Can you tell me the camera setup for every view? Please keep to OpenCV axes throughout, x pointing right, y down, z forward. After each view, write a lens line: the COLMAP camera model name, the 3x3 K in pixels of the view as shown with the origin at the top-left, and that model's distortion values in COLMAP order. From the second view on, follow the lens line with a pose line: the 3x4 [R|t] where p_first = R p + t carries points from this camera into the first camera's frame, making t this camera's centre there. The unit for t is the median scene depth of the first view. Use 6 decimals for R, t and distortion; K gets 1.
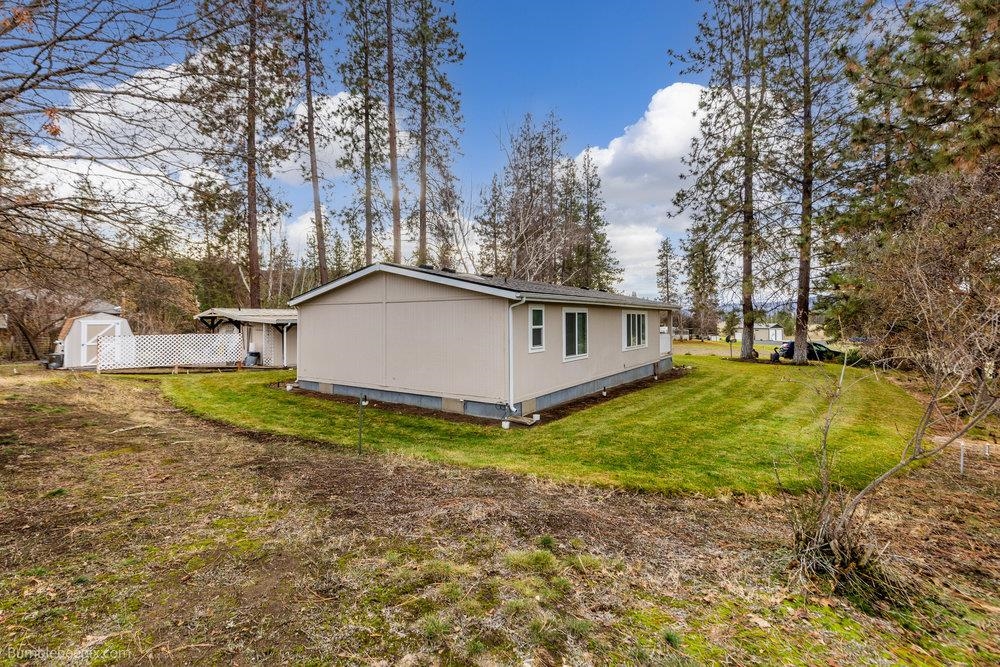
lens RADIAL K [[444.7, 0, 500.3], [0, 444.7, 329.5], [0, 0, 1]] dist [0.000386, 0.000062]
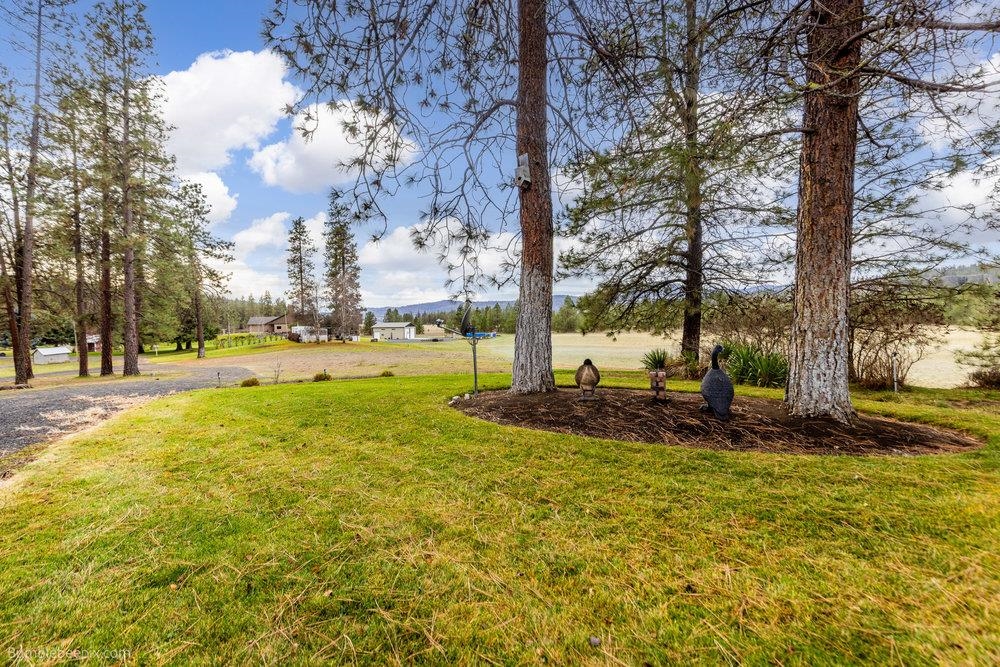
lens RADIAL K [[444.7, 0, 500.2], [0, 444.7, 328.9], [0, 0, 1]] dist [0.000386, 0.000062]
pose [[0.712826, -0.003689, 0.701331, 0.058914], [0.003022, 0.999993, 0.002189, 0.000377], [-0.701335, 0.000559, 0.712832, 0.147504]]
